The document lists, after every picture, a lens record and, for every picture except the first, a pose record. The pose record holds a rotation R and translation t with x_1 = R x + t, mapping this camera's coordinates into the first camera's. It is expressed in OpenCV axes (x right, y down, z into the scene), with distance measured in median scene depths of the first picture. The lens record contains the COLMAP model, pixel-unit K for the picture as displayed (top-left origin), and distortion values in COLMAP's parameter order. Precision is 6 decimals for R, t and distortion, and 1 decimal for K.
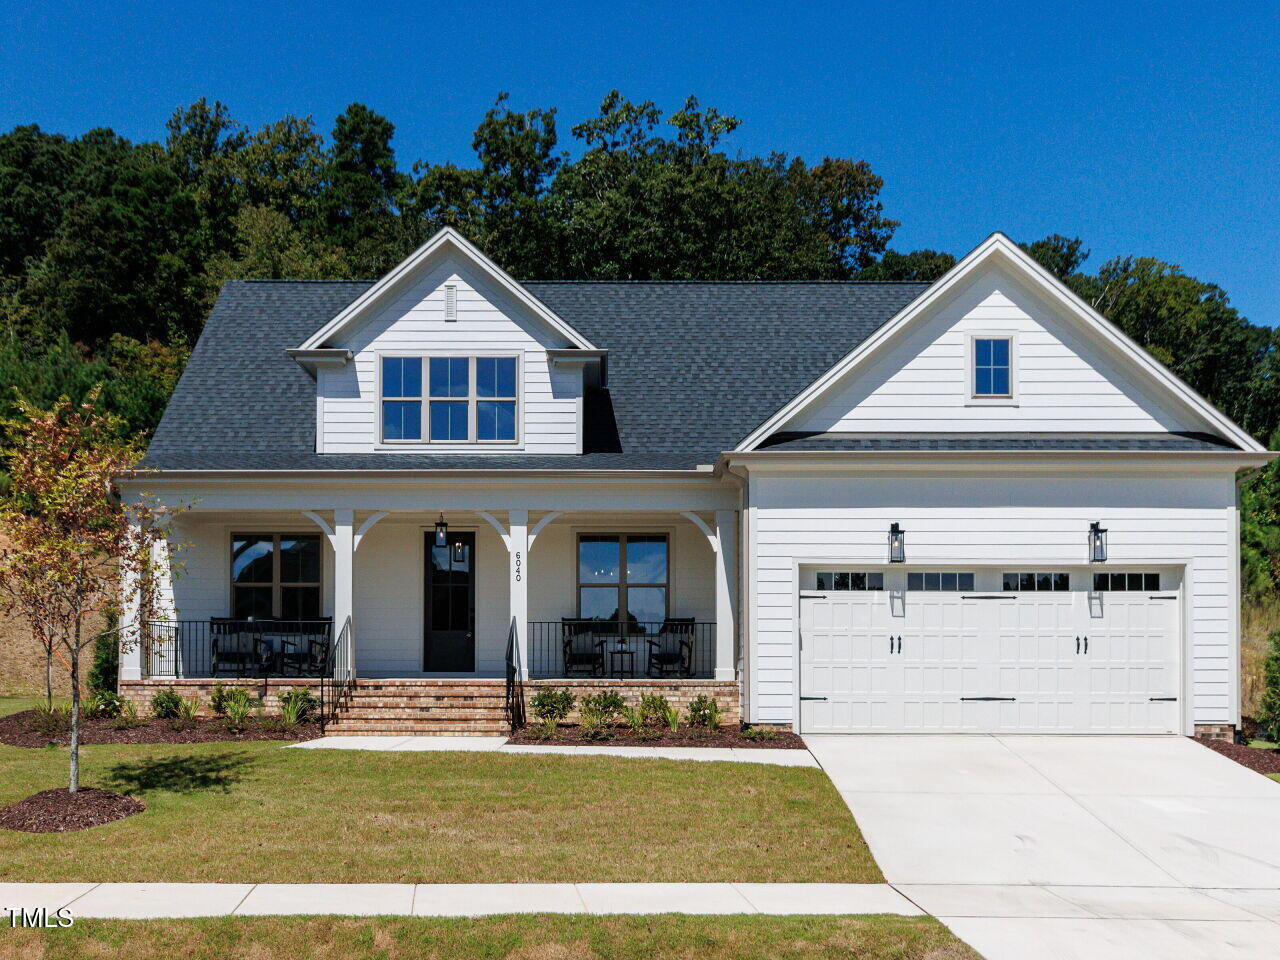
lens RADIAL K [[736.6, 0, 643.6], [0, 736.6, 482.9], [0, 0, 1]] dist [0.002735, 0.000261]
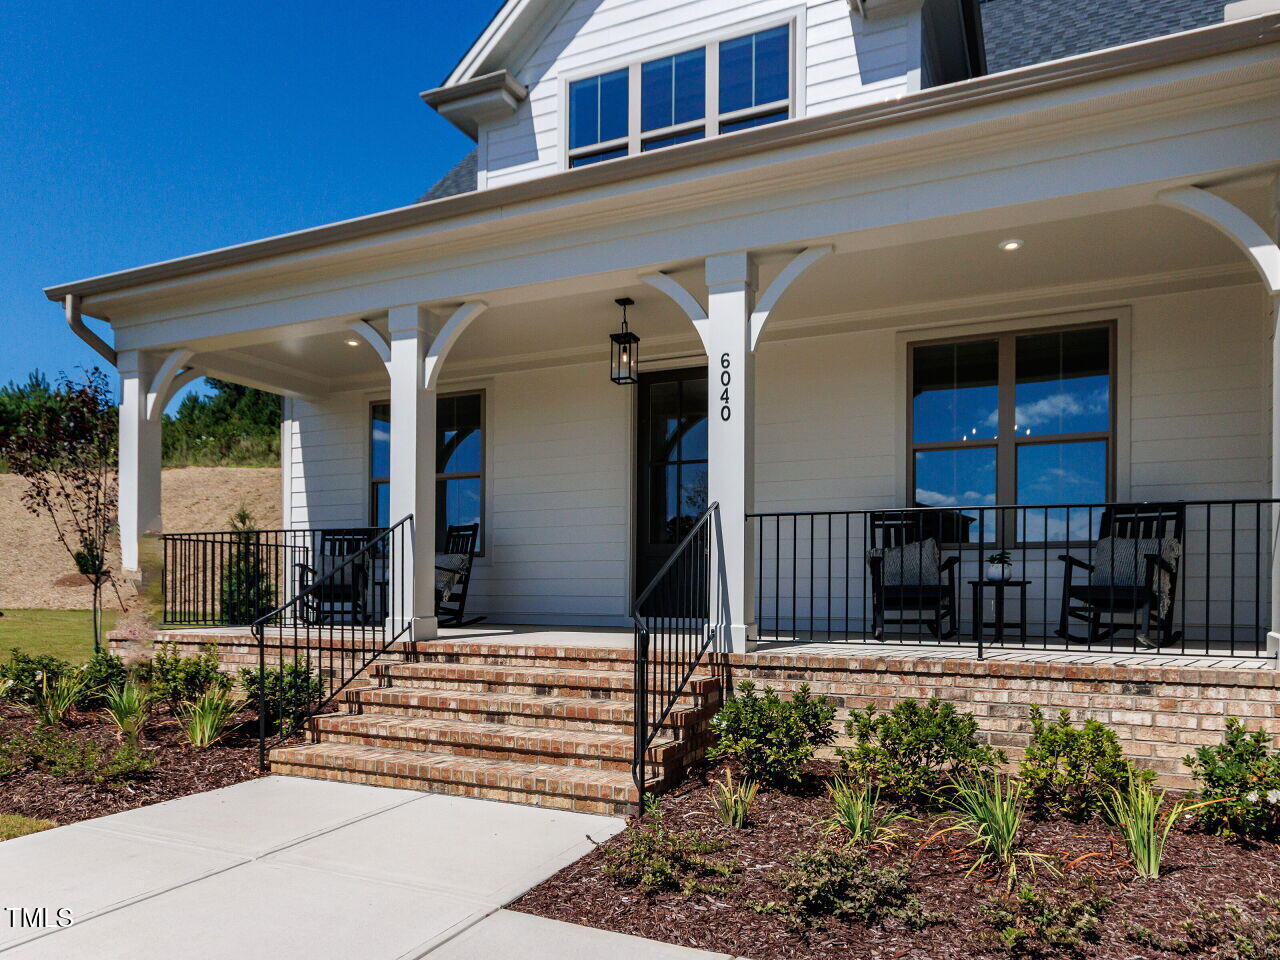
lens RADIAL K [[1079.9, 0, 640.1], [0, 1079.9, 566.9], [0, 0, 1]] dist [0.010914, 0.003958]
pose [[0.930047, -0.008788, -0.367336, 0.009128], [0.086797, 0.976676, 0.196392, 0.078771], [0.357042, -0.214538, 0.909117, 0.355338]]
